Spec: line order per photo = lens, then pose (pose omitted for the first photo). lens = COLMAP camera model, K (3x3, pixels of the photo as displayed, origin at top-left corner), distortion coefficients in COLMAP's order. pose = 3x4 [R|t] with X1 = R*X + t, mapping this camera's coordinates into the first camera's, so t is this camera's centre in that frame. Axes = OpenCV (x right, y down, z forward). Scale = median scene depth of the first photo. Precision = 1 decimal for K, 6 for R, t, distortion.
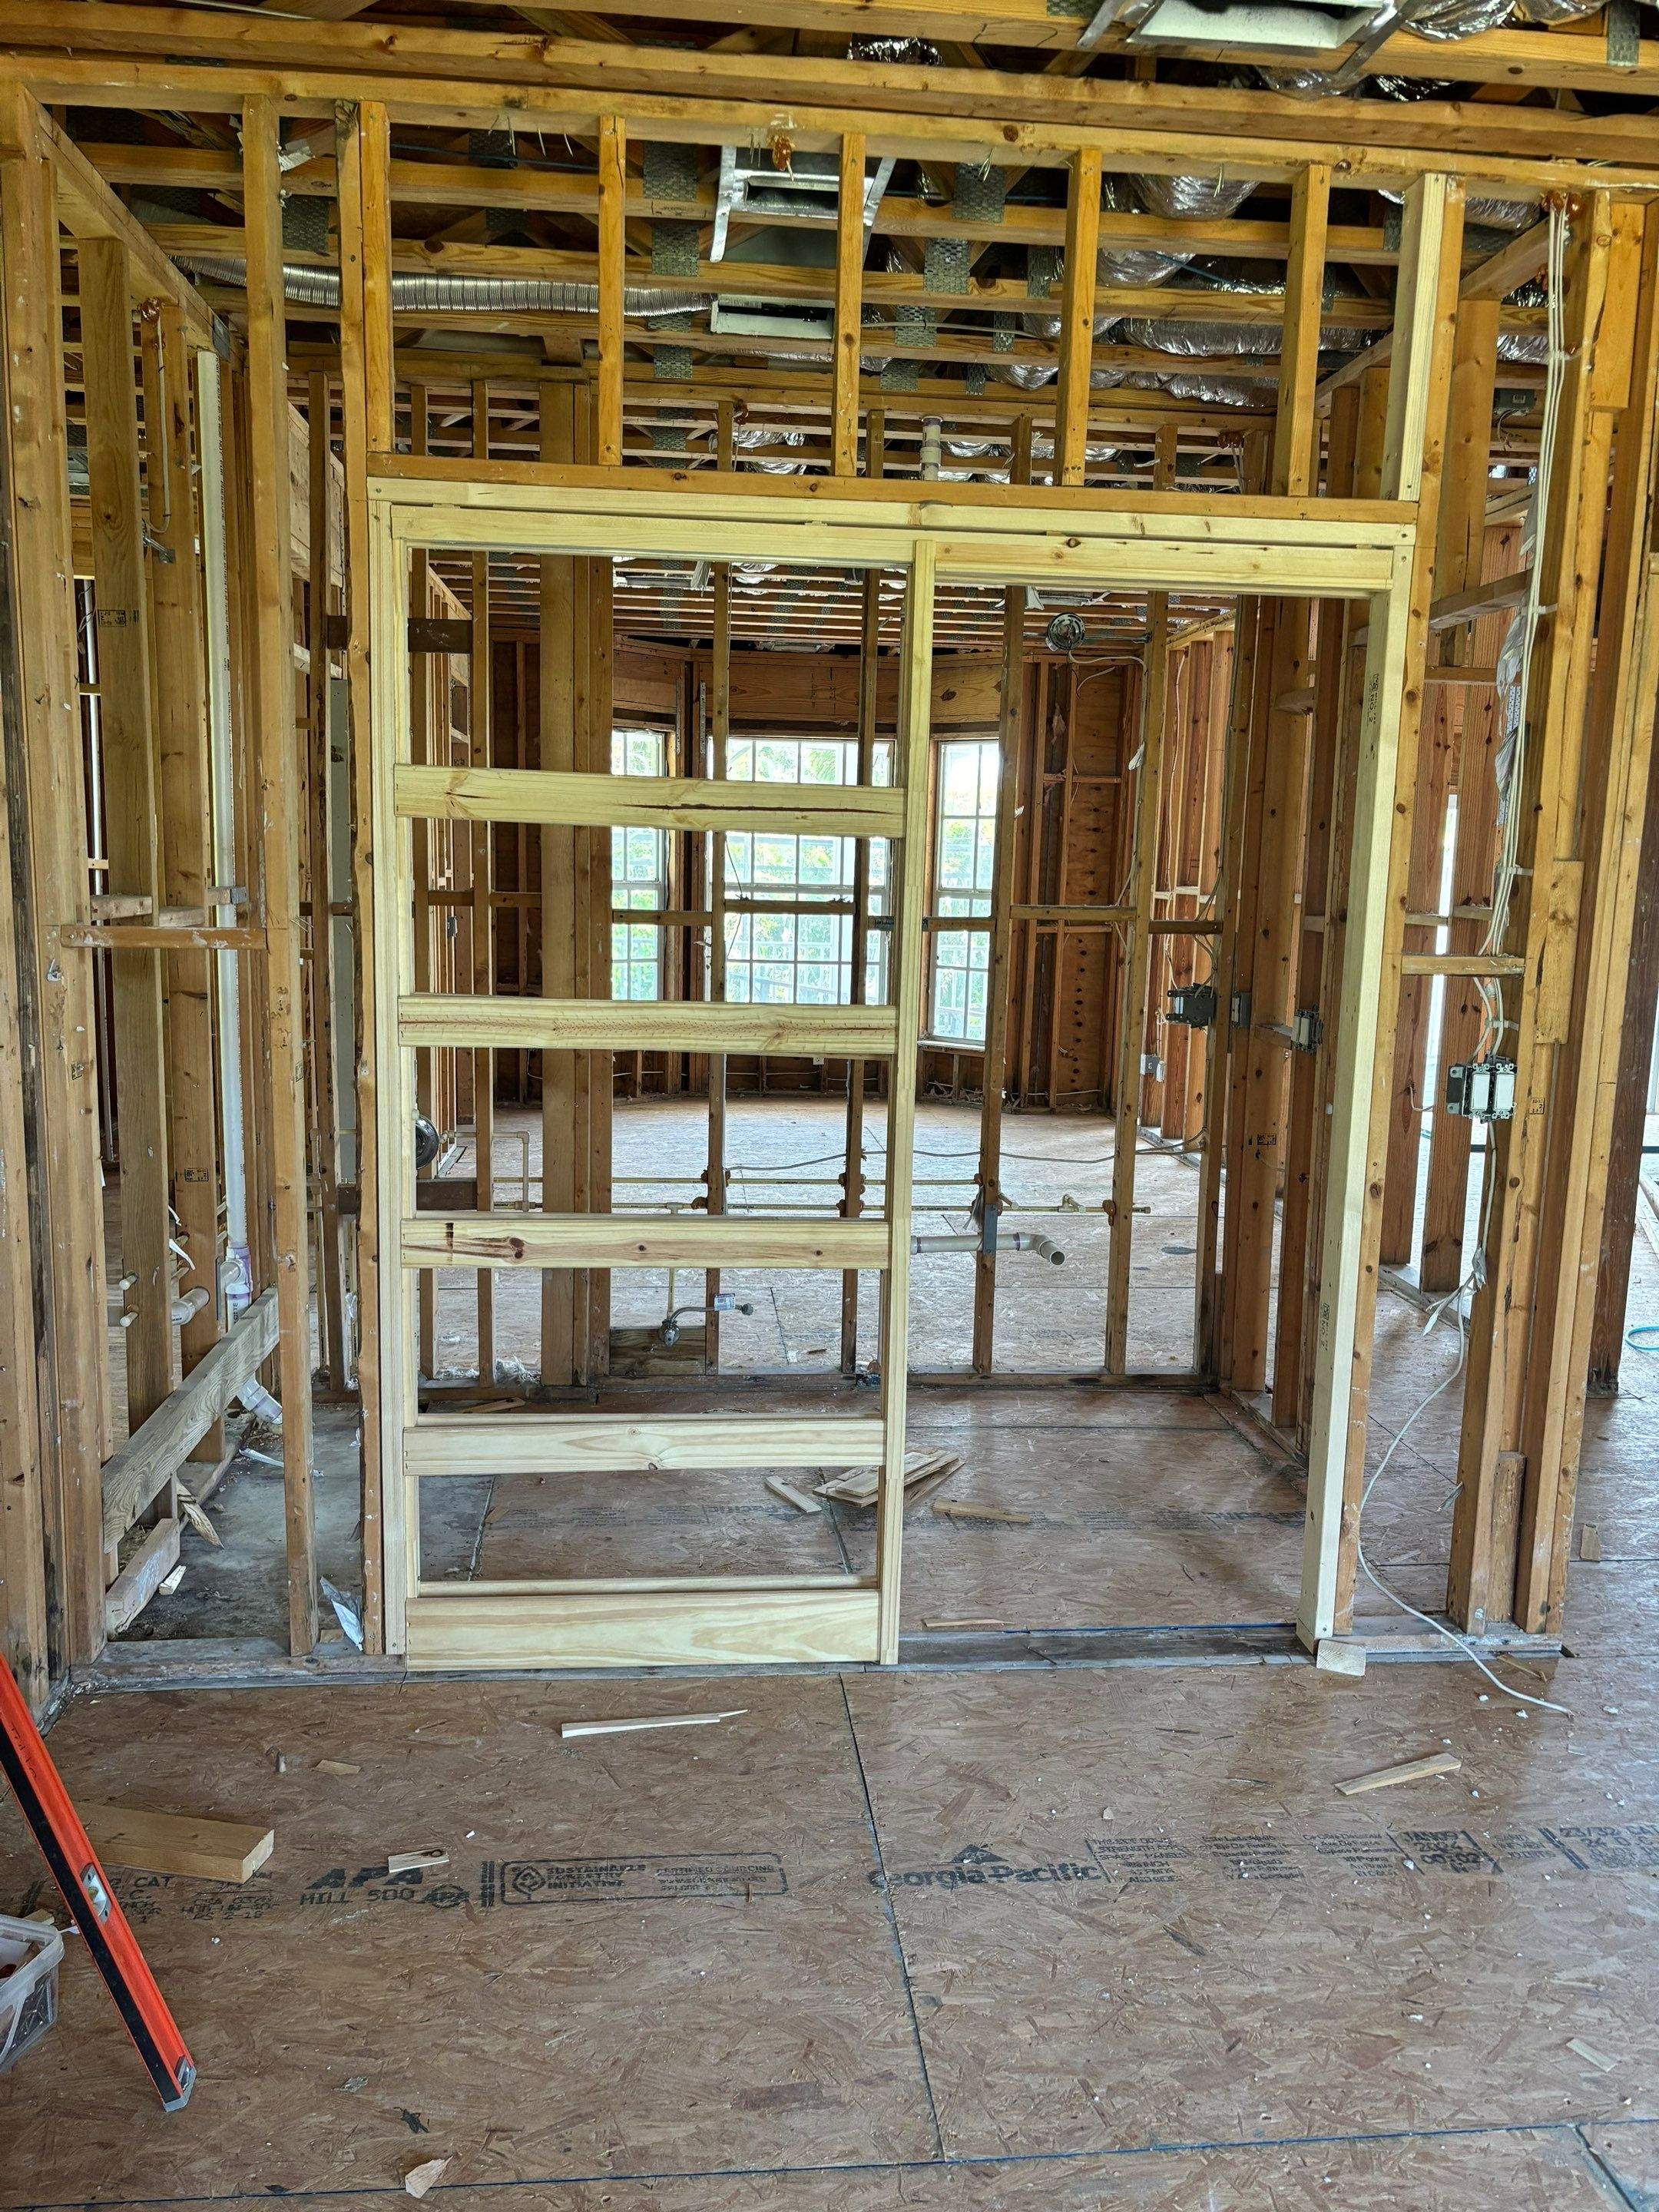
lens RADIAL K [[1690.9, 0, 846.6], [0, 1690.9, 1104.4], [0, 0, 1]] dist [0.048618, -0.043818]
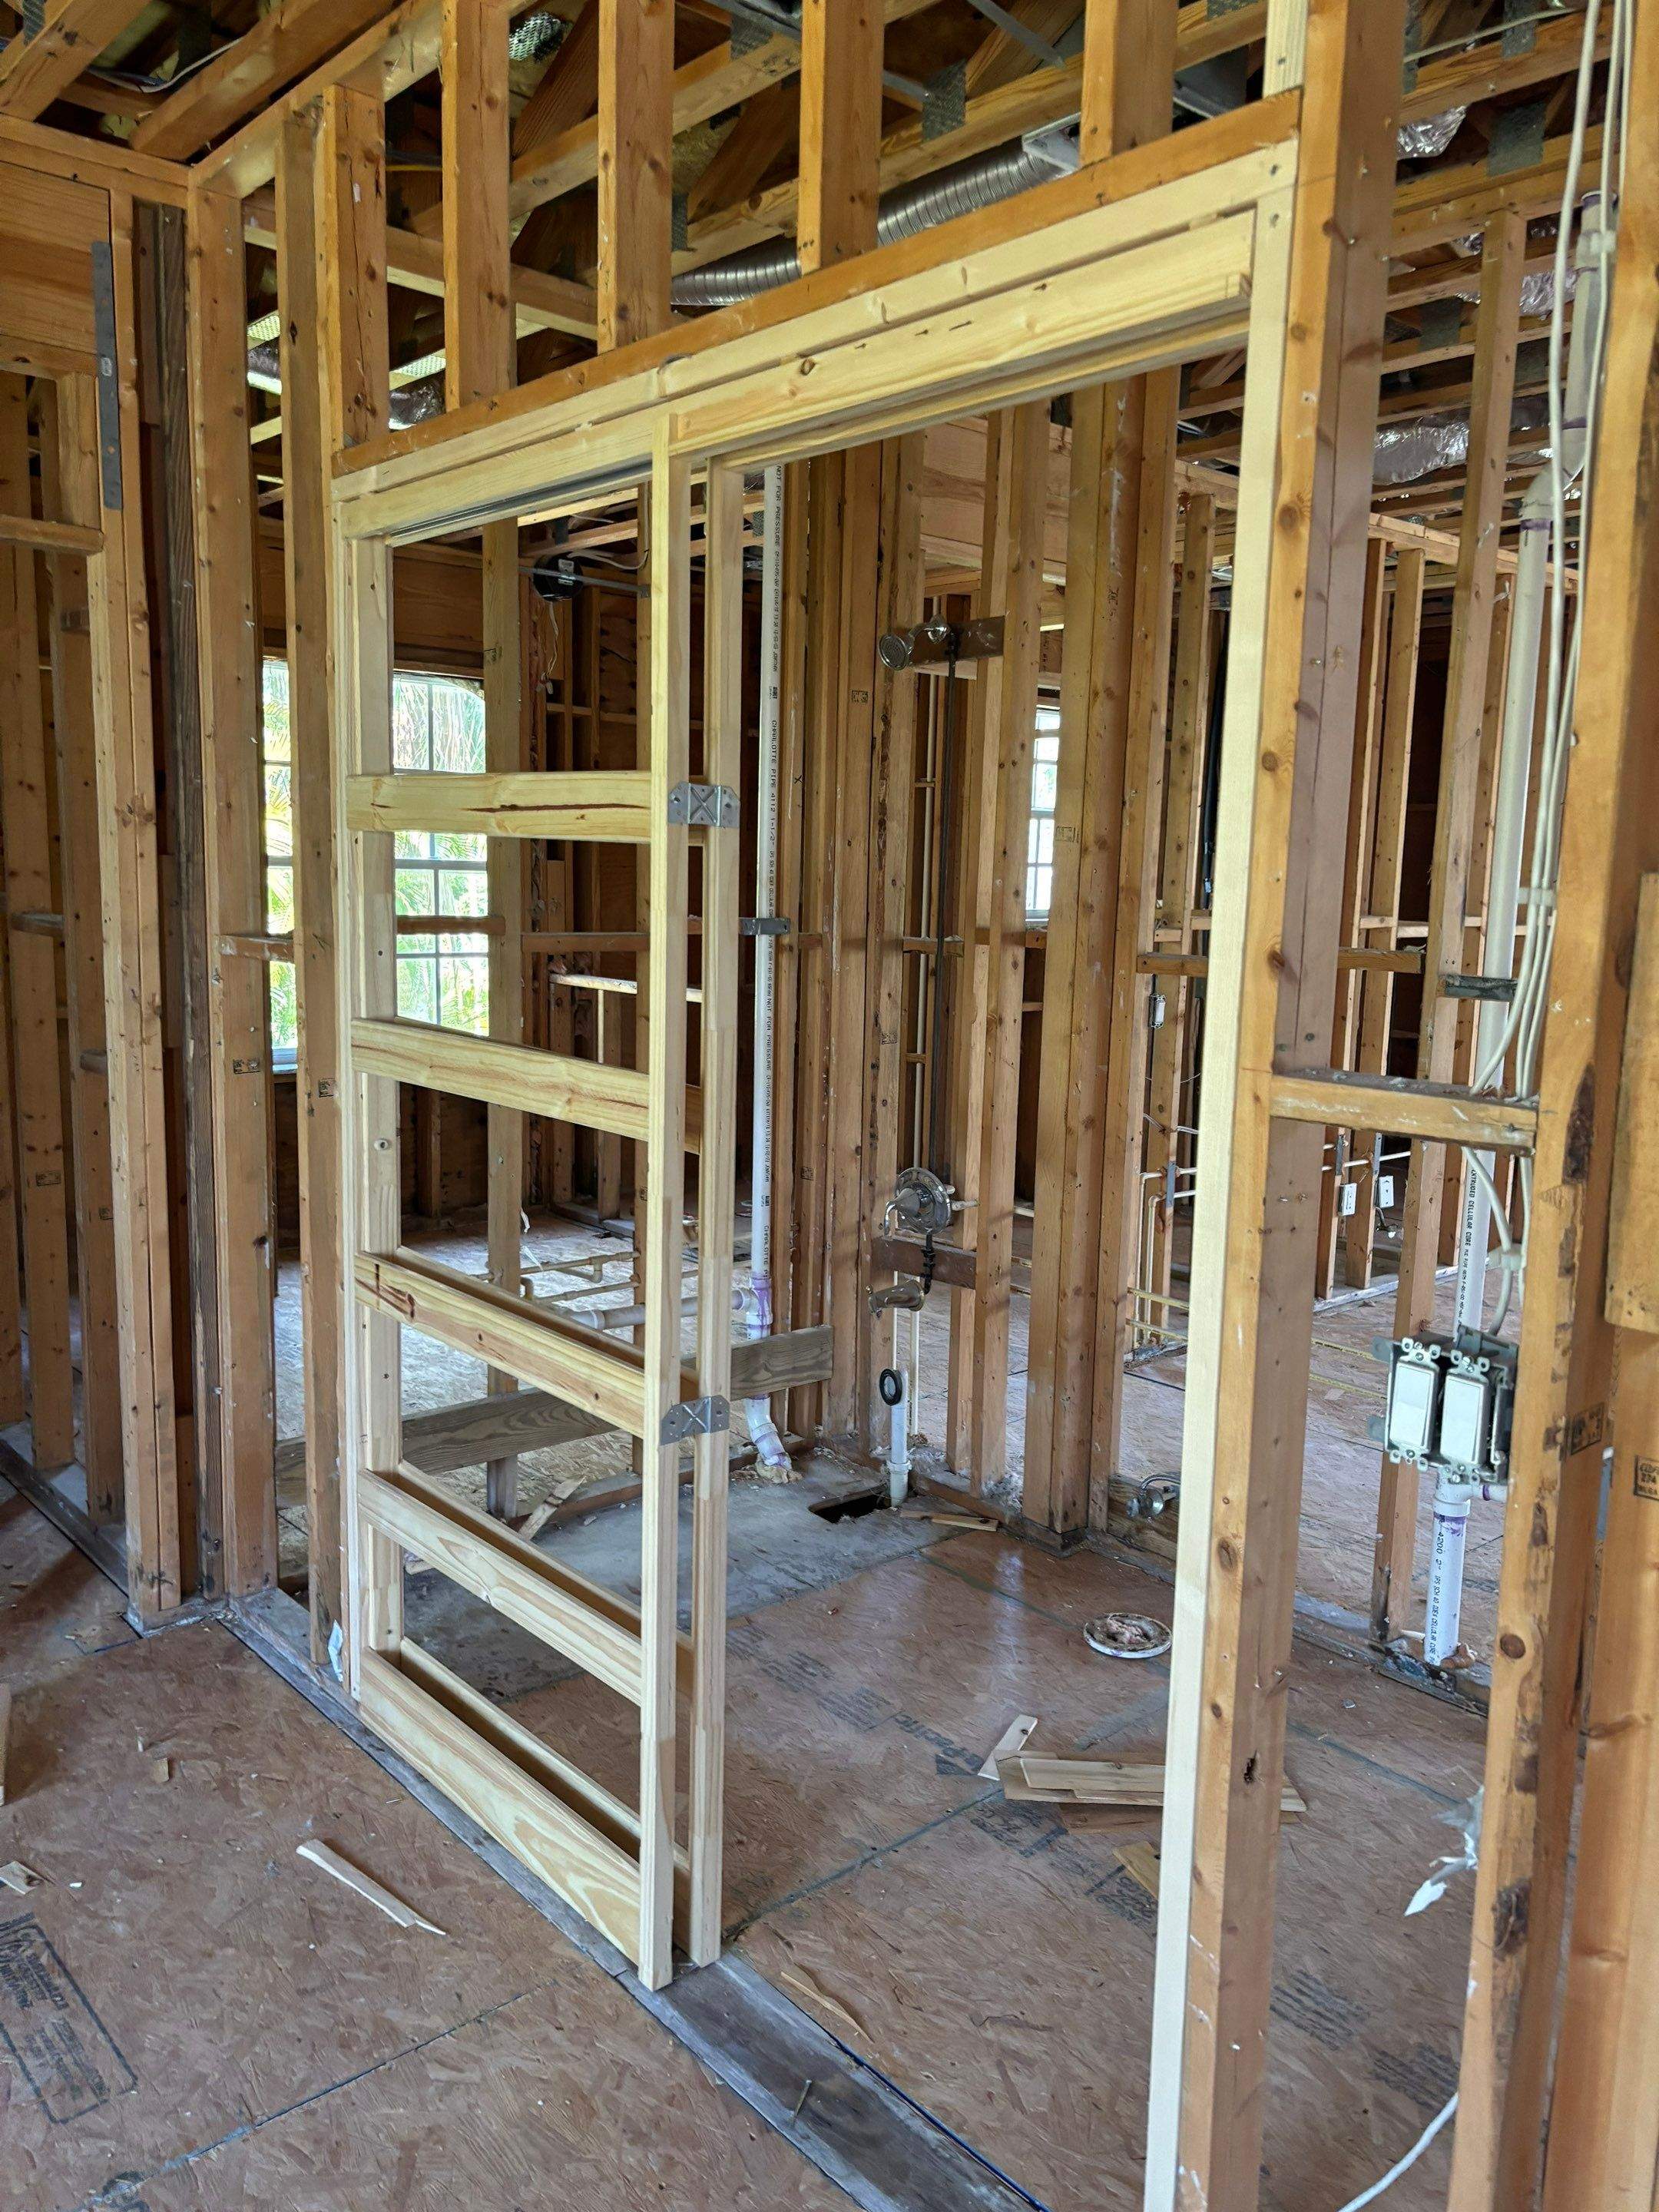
lens RADIAL K [[1690.9, 0, 835.5], [0, 1690.9, 1112.5], [0, 0, 1]] dist [0.048618, -0.043818]
pose [[0.572338, 0.107347, -0.812961, 0.662022], [-0.129041, 0.990833, 0.039987, -0.083331], [0.809801, 0.082019, 0.580943, 0.653096]]
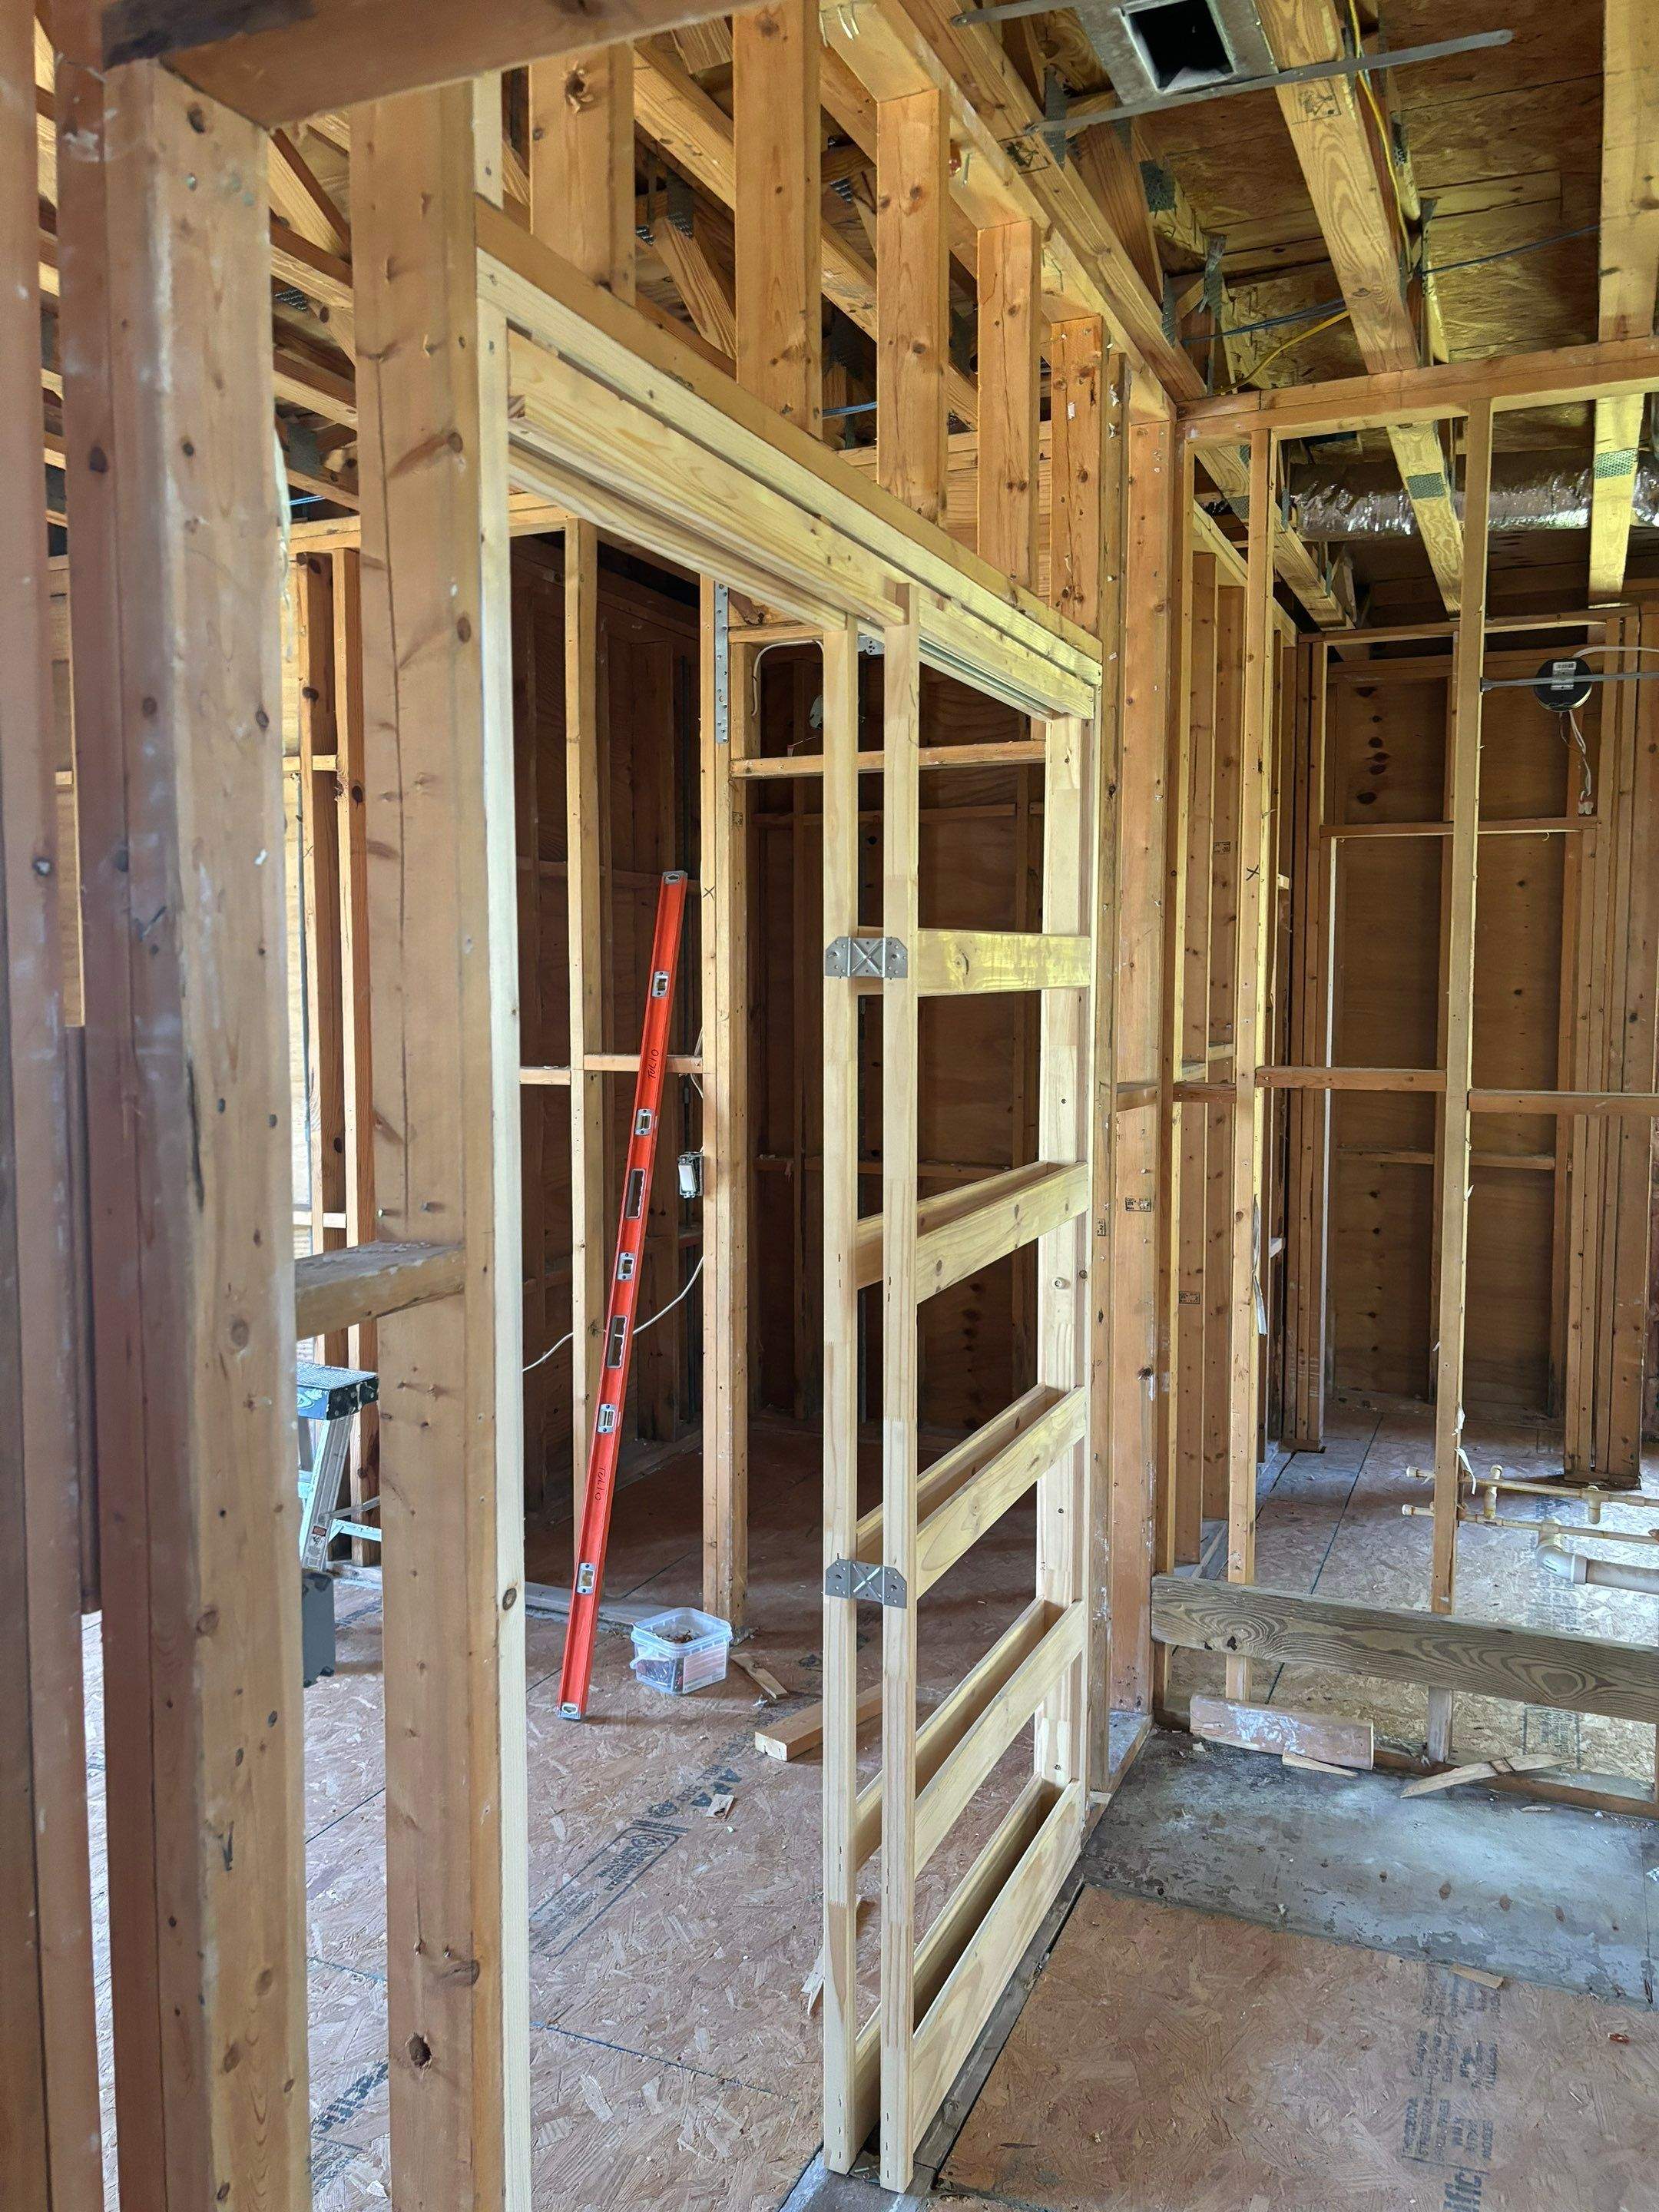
lens RADIAL K [[1690.9, 0, 826.9], [0, 1690.9, 1107.0], [0, 0, 1]] dist [0.048618, -0.043818]
pose [[-0.507825, 0.034223, -0.860780, 0.661300], [-0.139591, 0.982736, 0.121425, -0.197200], [0.850075, 0.181820, -0.494281, 1.356203]]
